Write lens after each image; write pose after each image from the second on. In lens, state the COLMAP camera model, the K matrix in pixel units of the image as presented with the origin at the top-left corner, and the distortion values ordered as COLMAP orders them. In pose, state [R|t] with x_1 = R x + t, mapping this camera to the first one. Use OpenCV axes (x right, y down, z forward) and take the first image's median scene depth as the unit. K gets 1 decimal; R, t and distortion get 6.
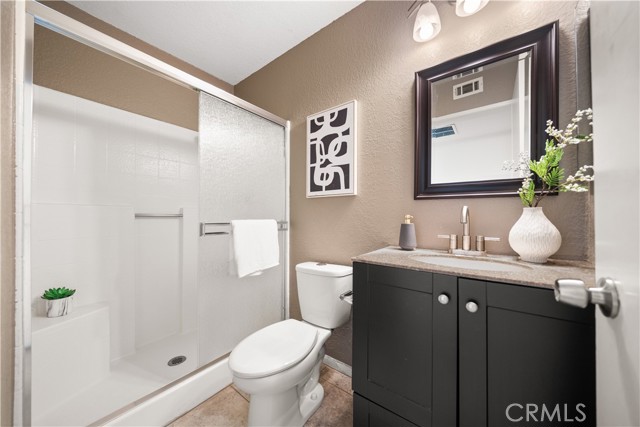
lens RADIAL K [[219.9, 0, 317.1], [0, 219.9, 213.9], [0, 0, 1]] dist [-0.001187, -0.000696]
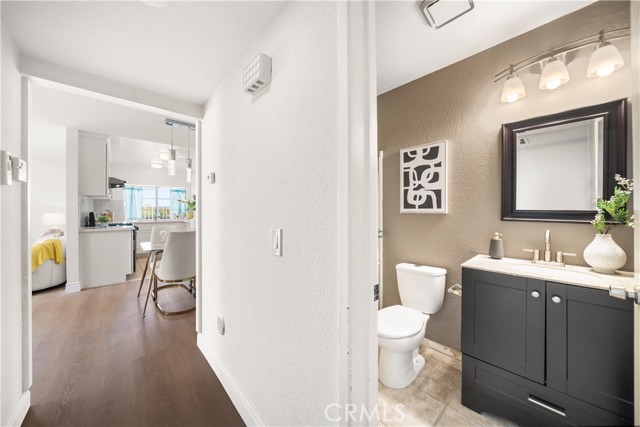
lens RADIAL K [[219.9, 0, 323.5], [0, 219.9, 210.7], [0, 0, 1]] dist [-0.001187, -0.000696]
pose [[0.987433, -0.003586, -0.157995, -0.421017], [0.005325, 0.999930, 0.010584, -0.149680], [0.157946, -0.011293, 0.987383, -0.495054]]
